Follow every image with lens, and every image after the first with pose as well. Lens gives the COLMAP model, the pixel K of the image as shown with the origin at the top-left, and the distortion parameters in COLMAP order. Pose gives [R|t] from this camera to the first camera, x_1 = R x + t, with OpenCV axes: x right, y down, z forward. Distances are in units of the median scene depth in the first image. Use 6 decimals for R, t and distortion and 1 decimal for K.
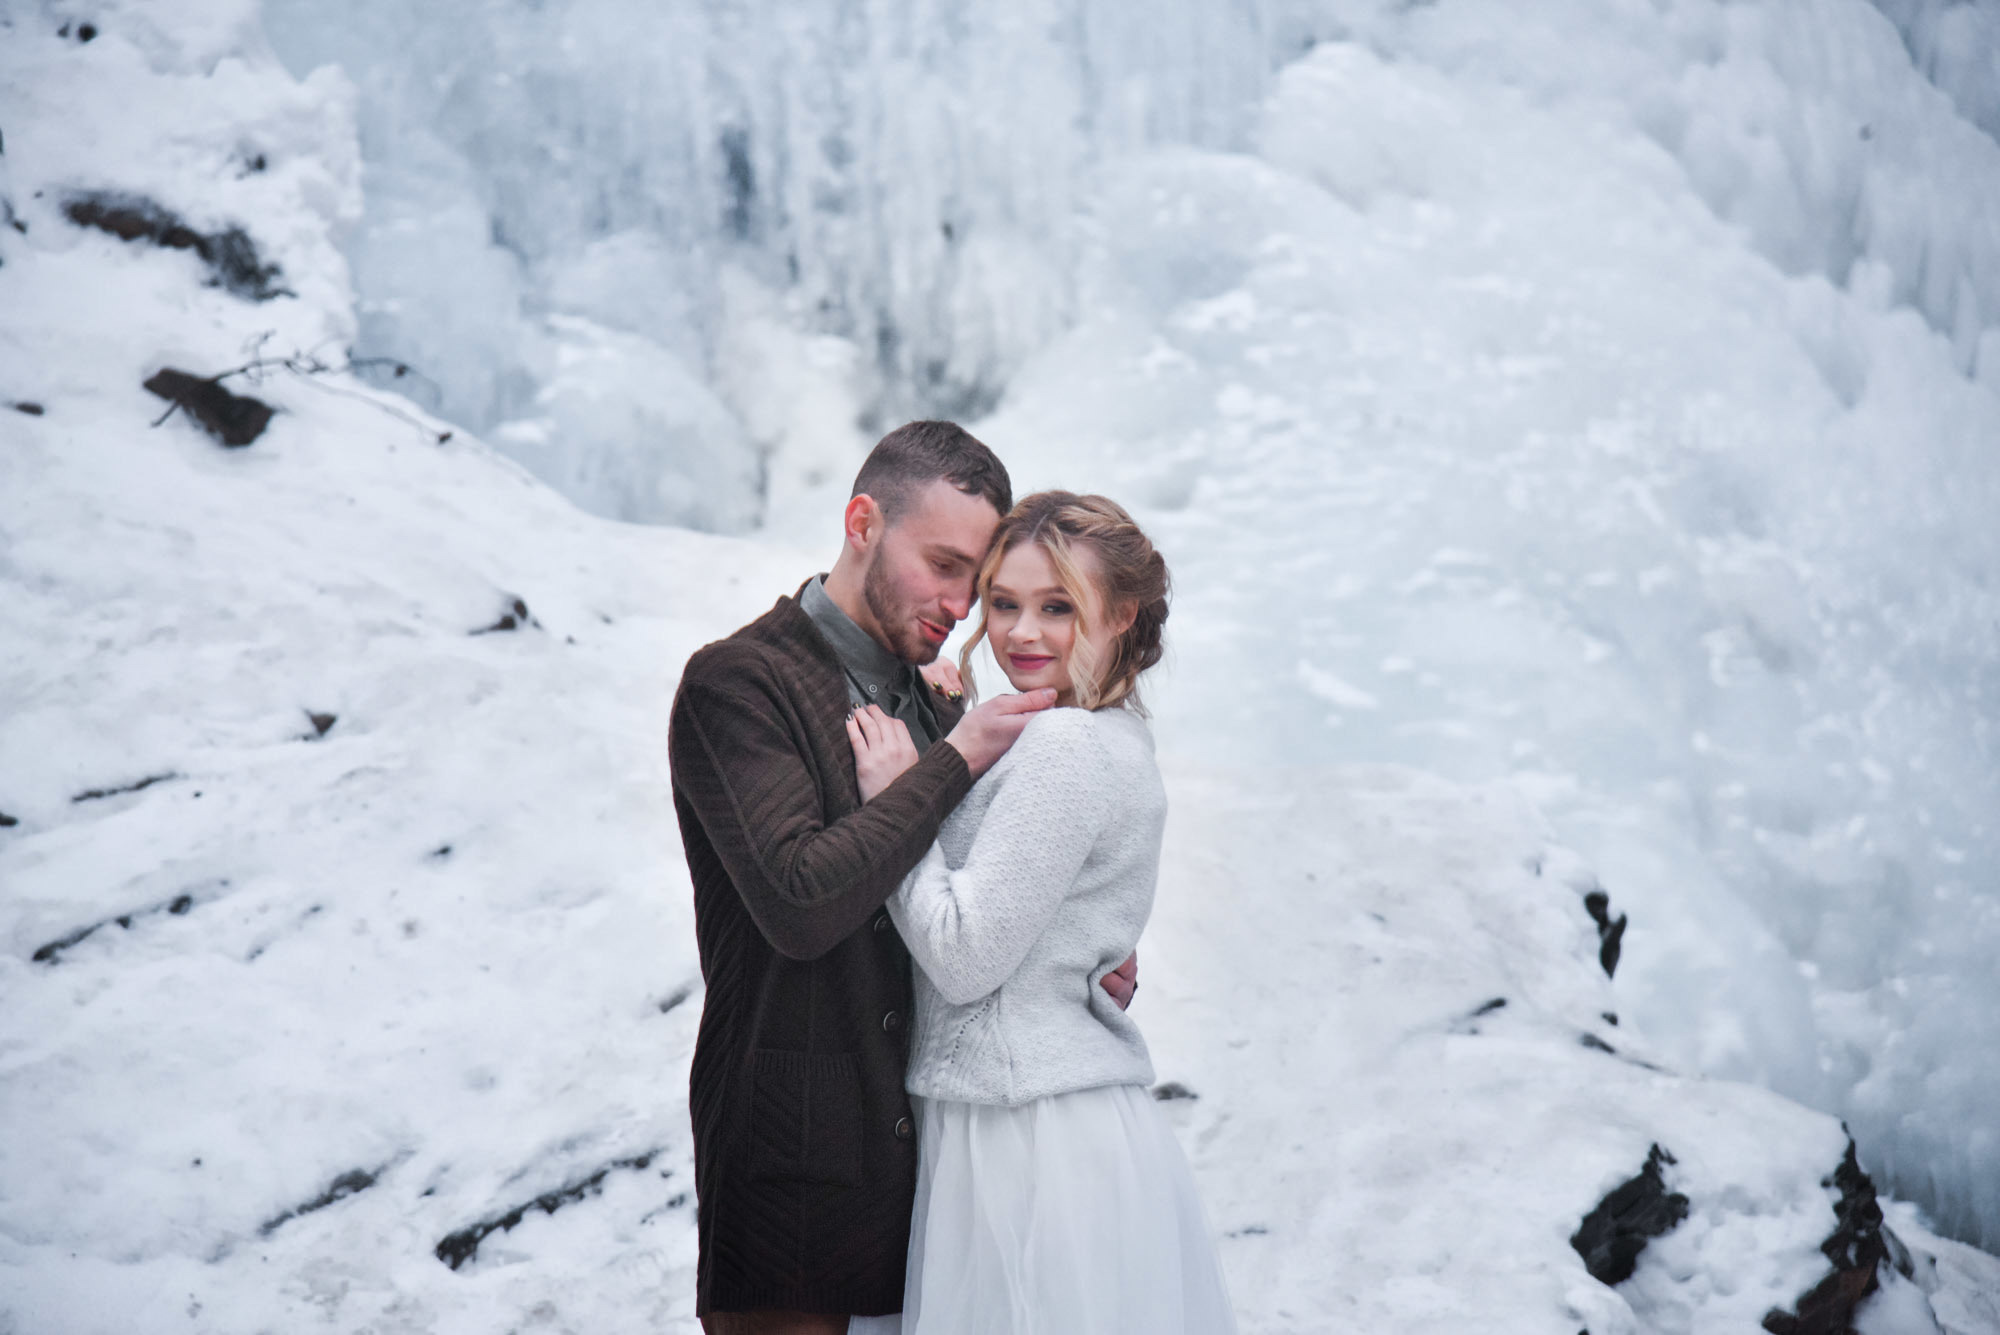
lens RADIAL K [[6521.3, 0, 988.1], [0, 6521.3, 662.1], [0, 0, 1]] dist [0.067851, 0.000000]
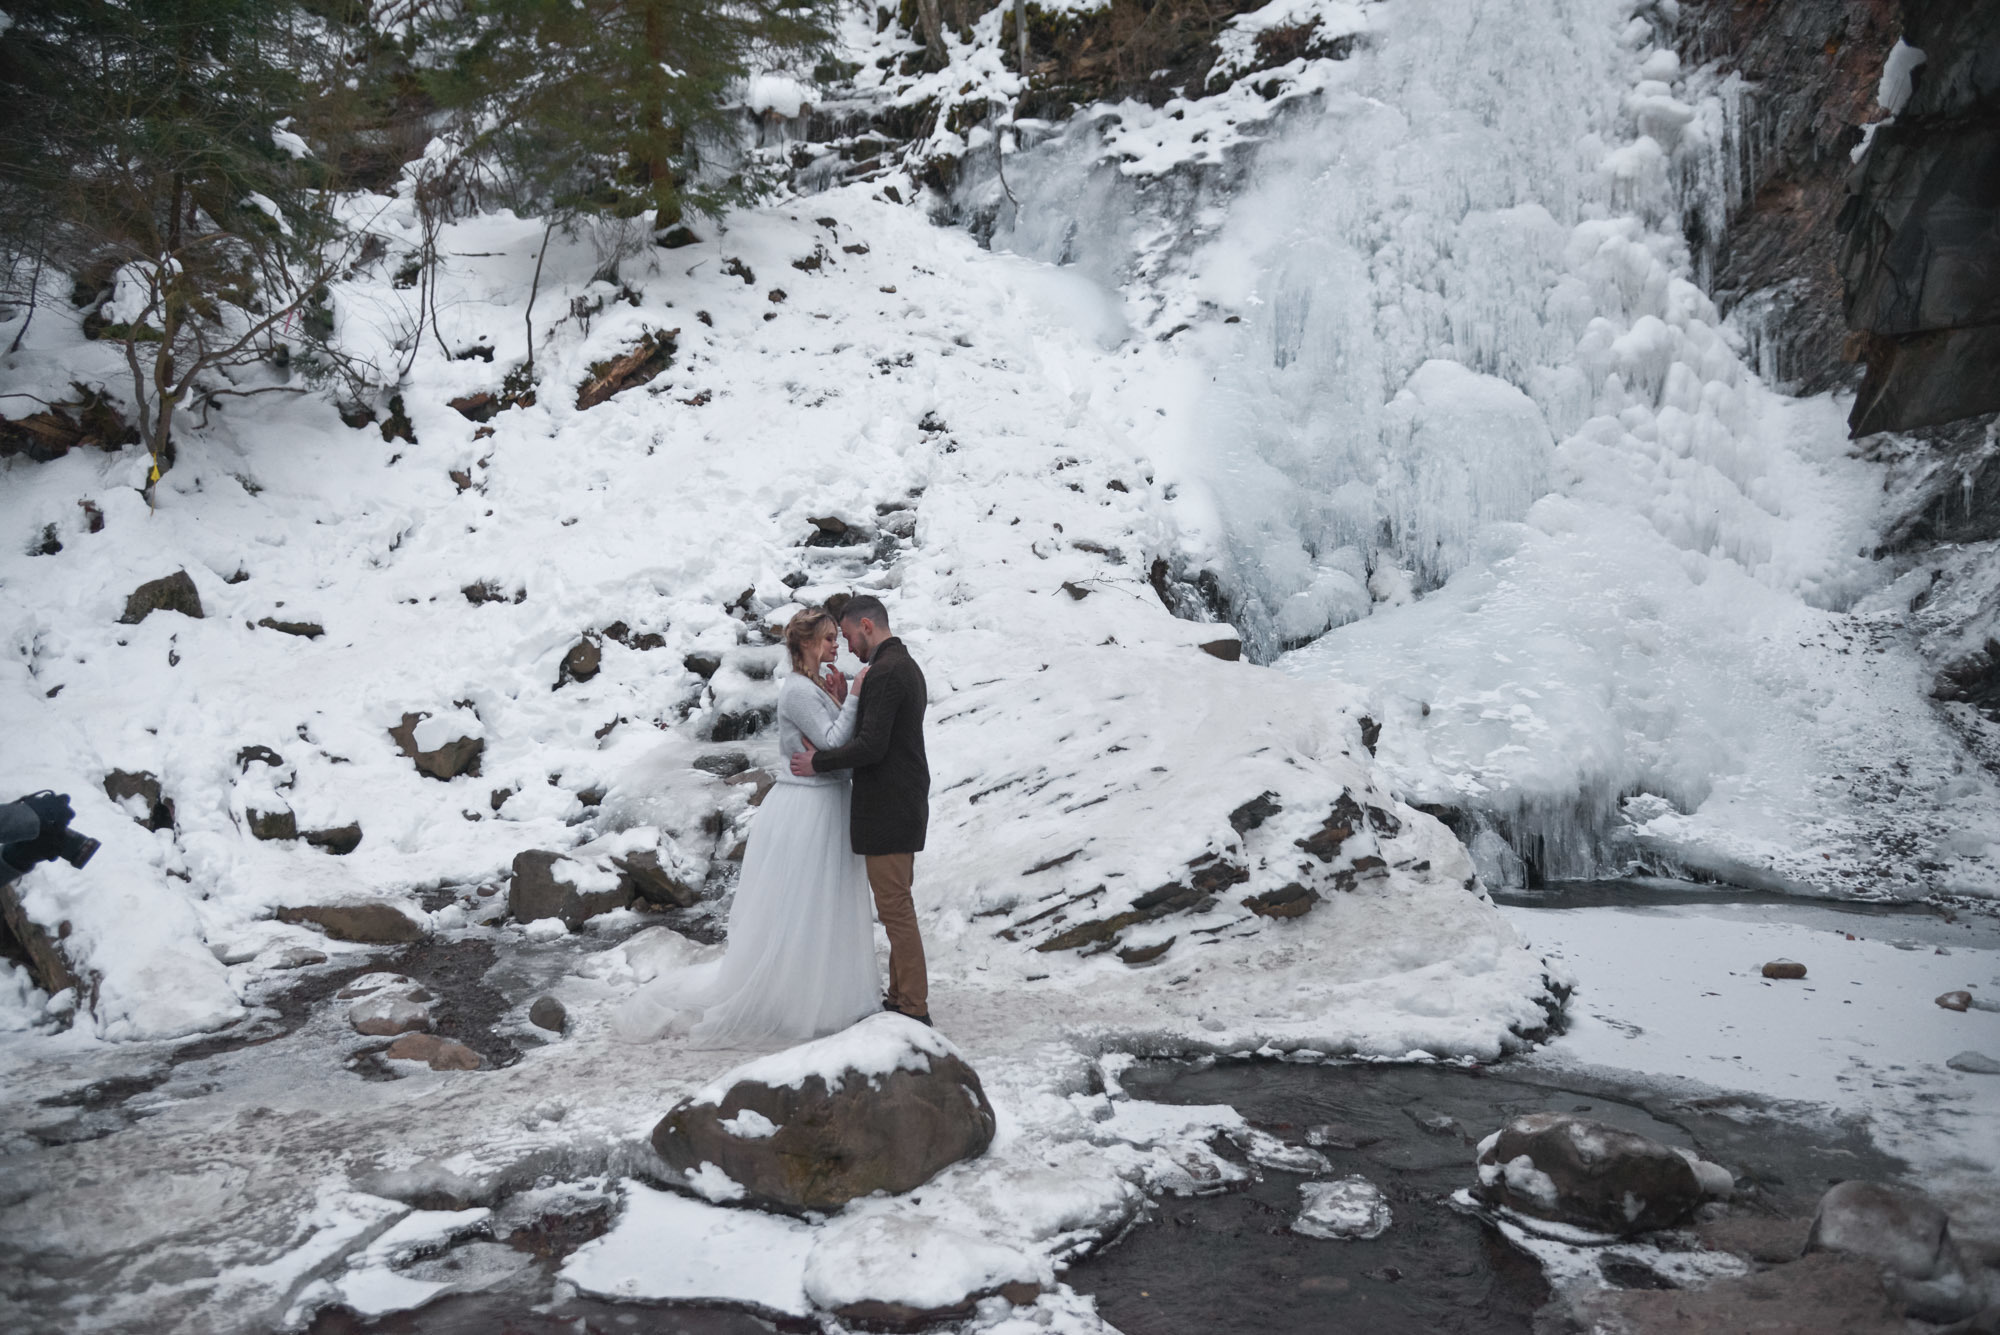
lens RADIAL K [[1338.2, 0, 993.1], [0, 1338.2, 665.9], [0, 0, 1]] dist [-0.040684, 0.004799]
pose [[0.868367, 0.013115, -0.495749, 0.175312], [-0.005389, 0.999841, 0.017010, -0.003448], [0.495893, -0.012099, 0.868300, 0.151287]]
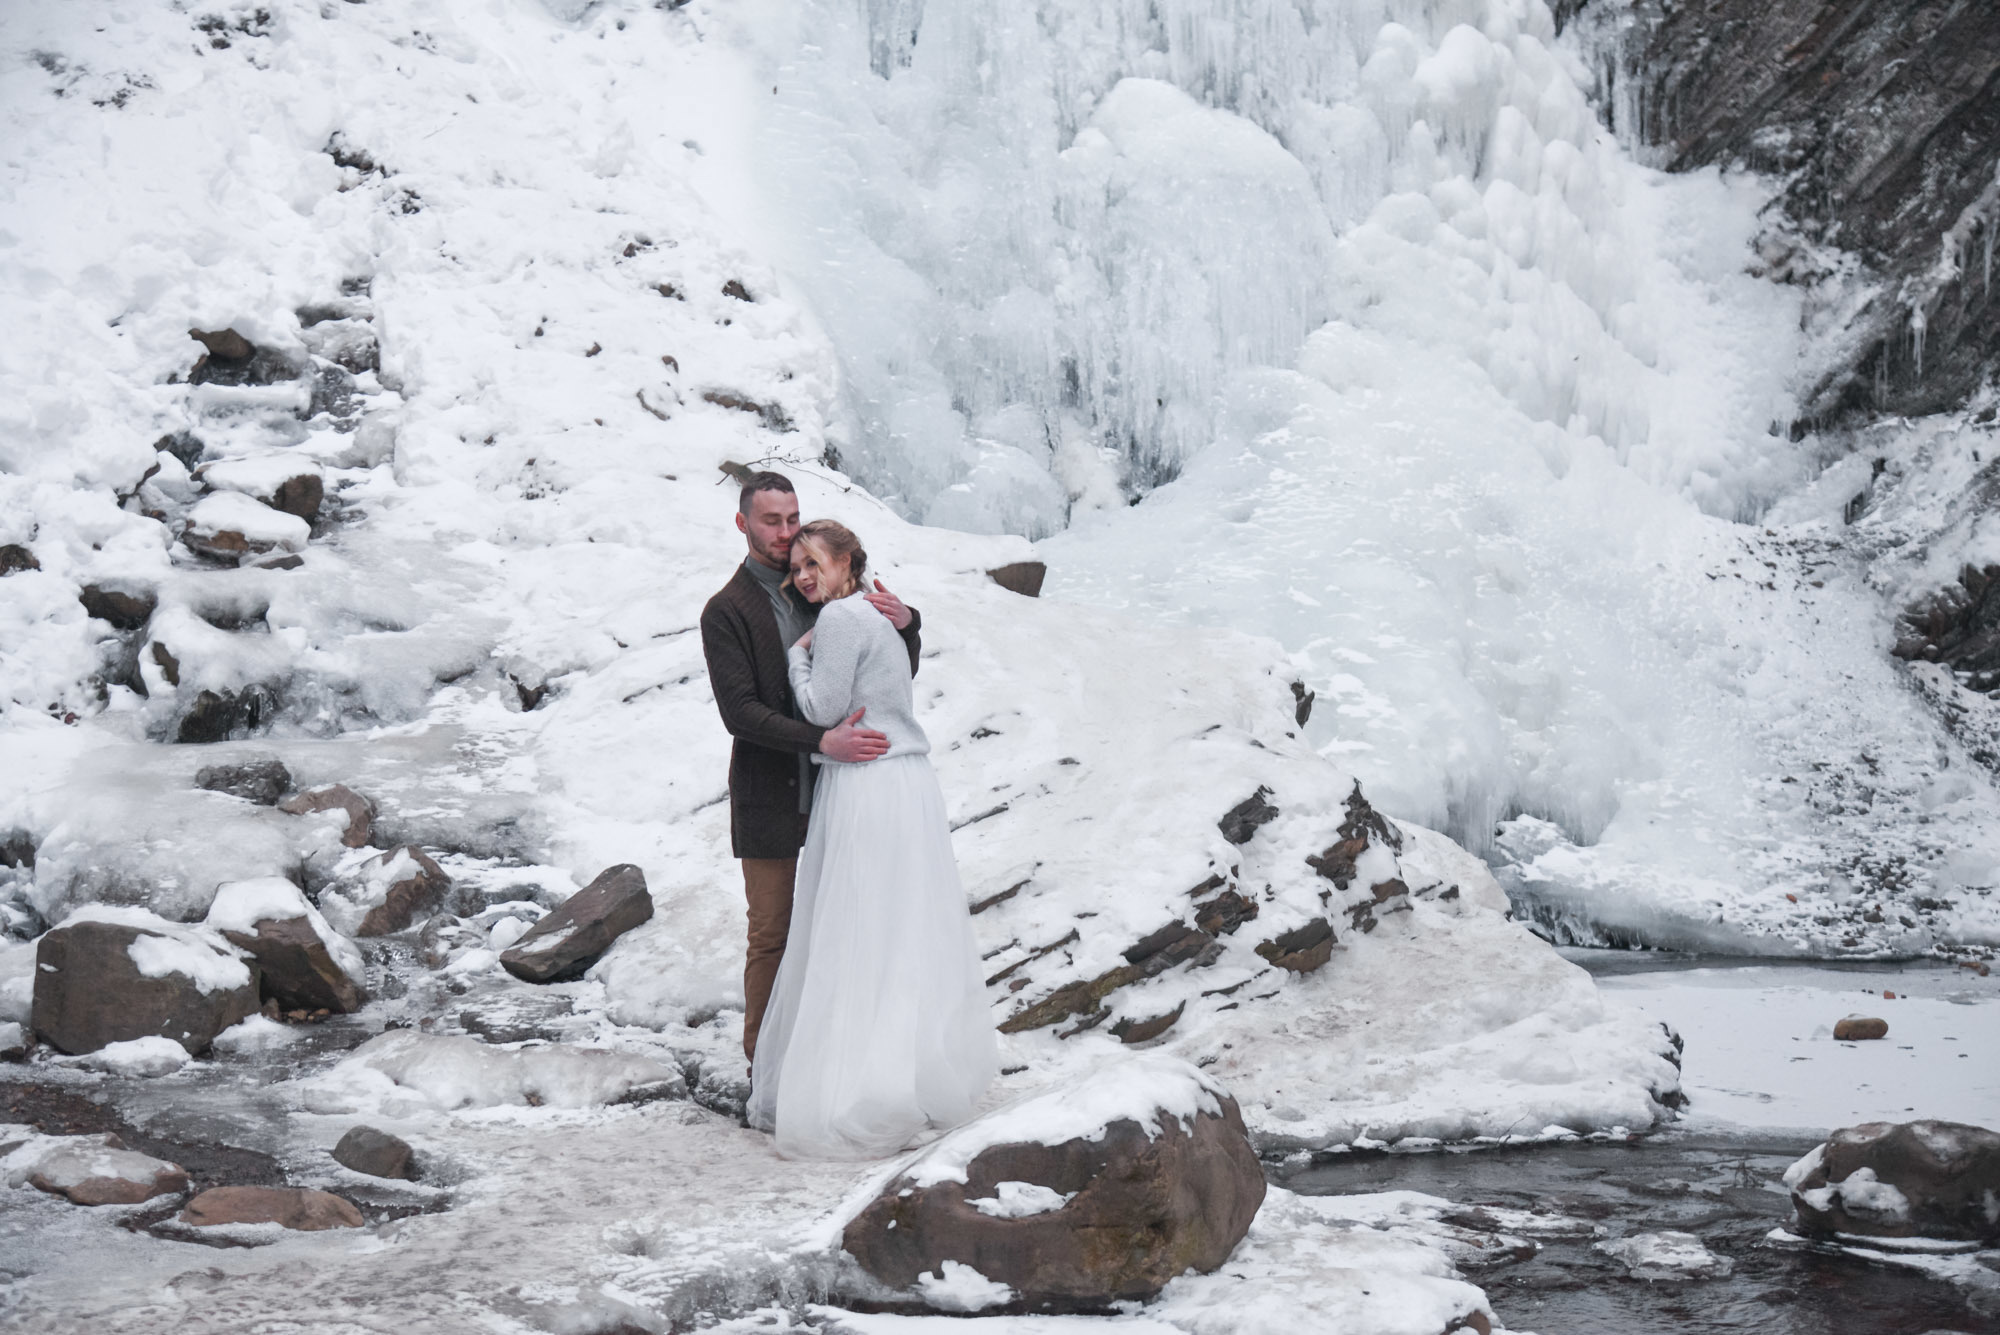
lens RADIAL K [[2852.0, 0, 965.4], [0, 2852.0, 619.3], [0, 0, 1]] dist [-0.019105, 0.000000]
pose [[0.989933, 0.008409, -0.141289, 0.074324], [-0.006910, 0.999915, 0.011091, 0.001078], [0.141370, -0.010003, 0.989906, -0.026552]]
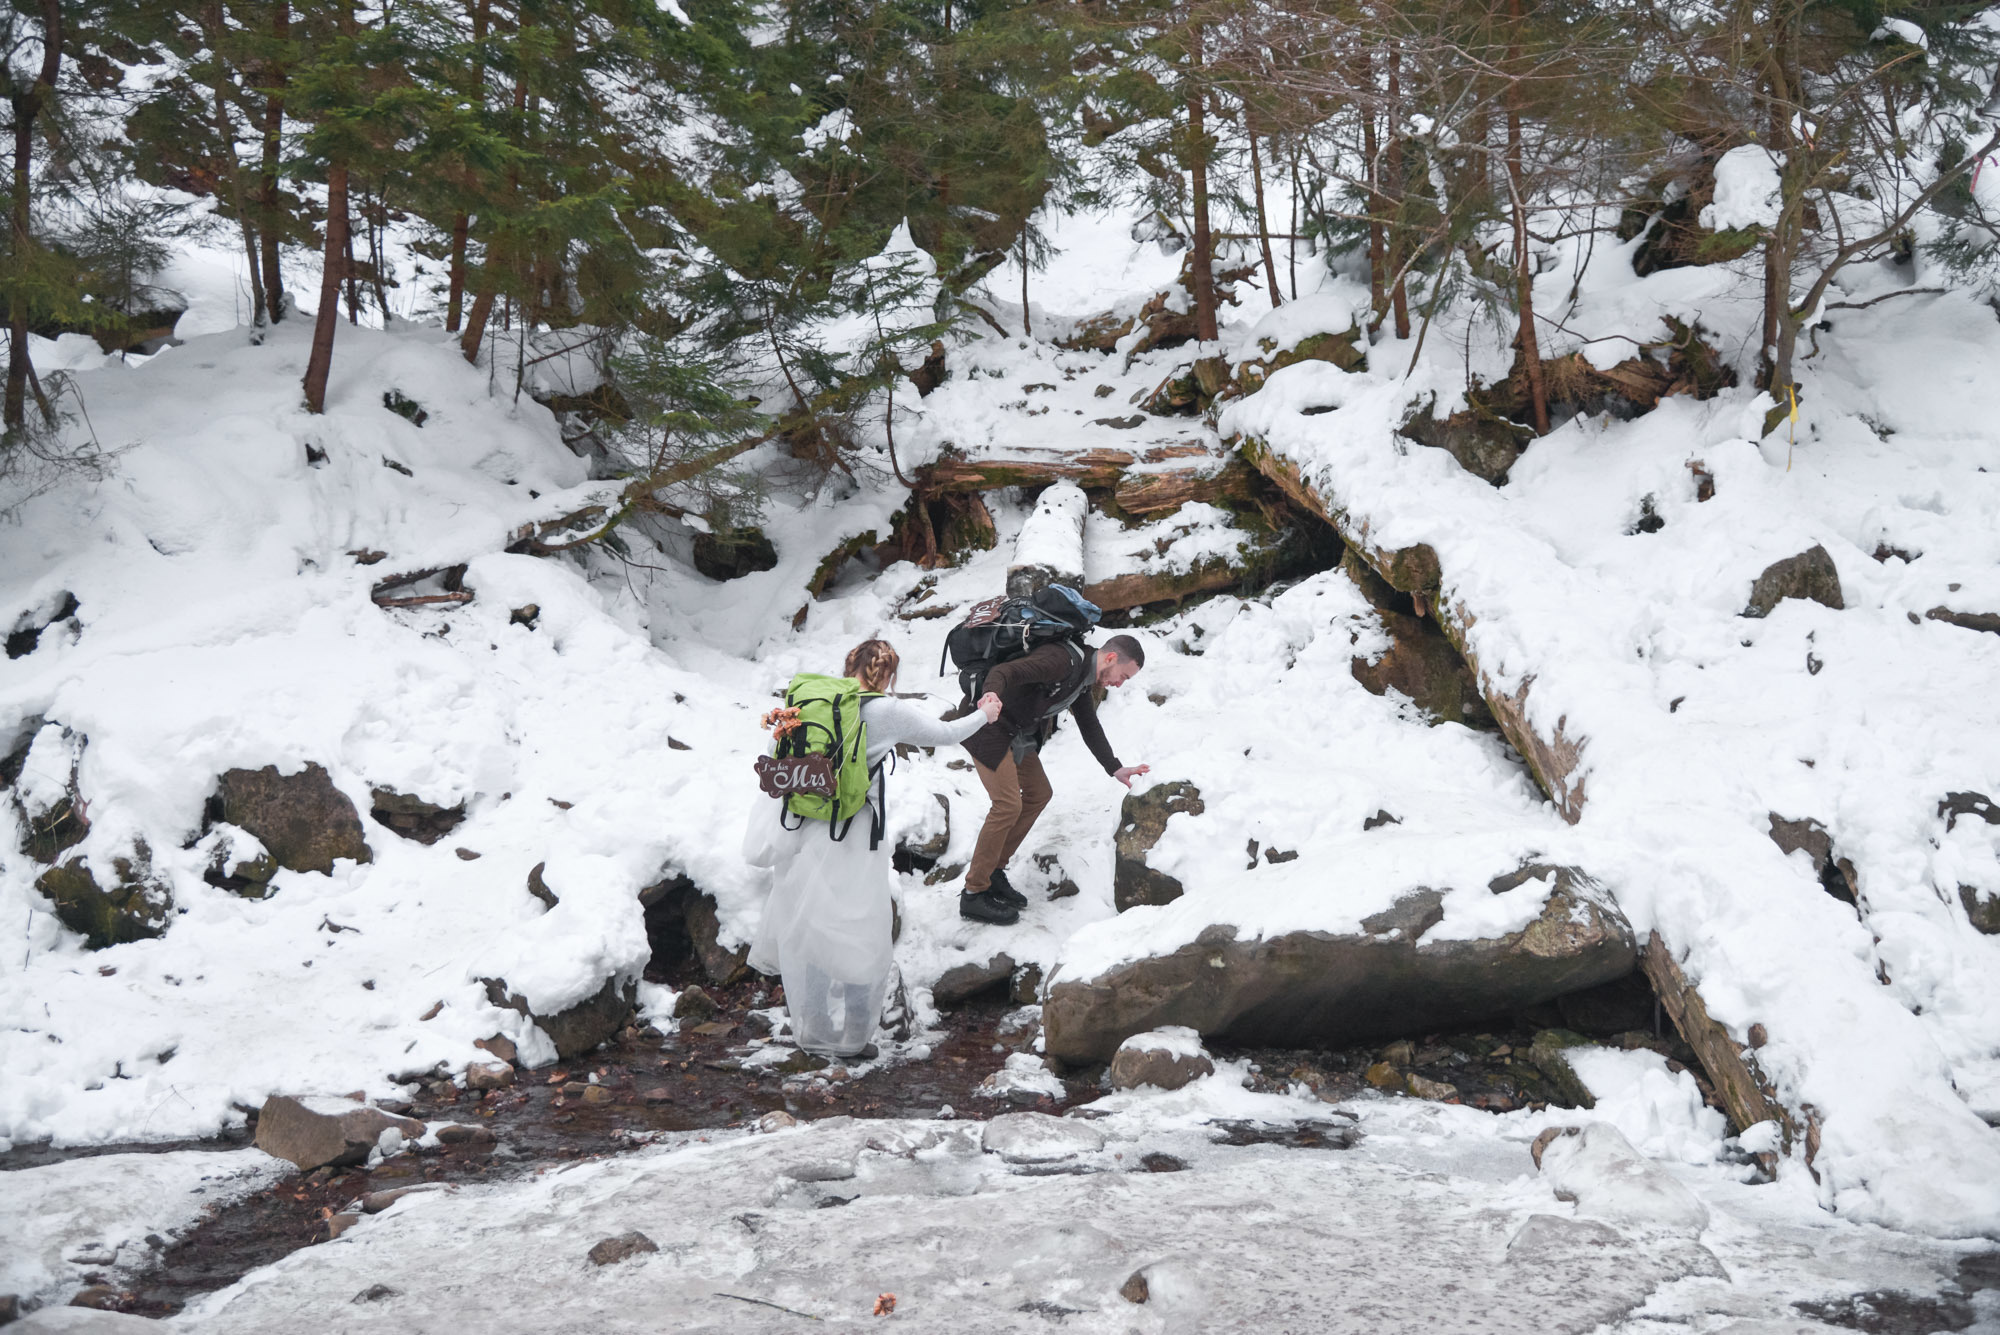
lens RADIAL K [[1717.9, 0, 997.4], [0, 1717.9, 637.8], [0, 0, 1]] dist [-0.035081, 0.017187]
pose [[0.133951, -0.004907, -0.990976, 0.097991], [-0.002975, 0.999981, -0.005354, -0.000240], [0.990984, 0.003665, 0.133934, 0.143221]]
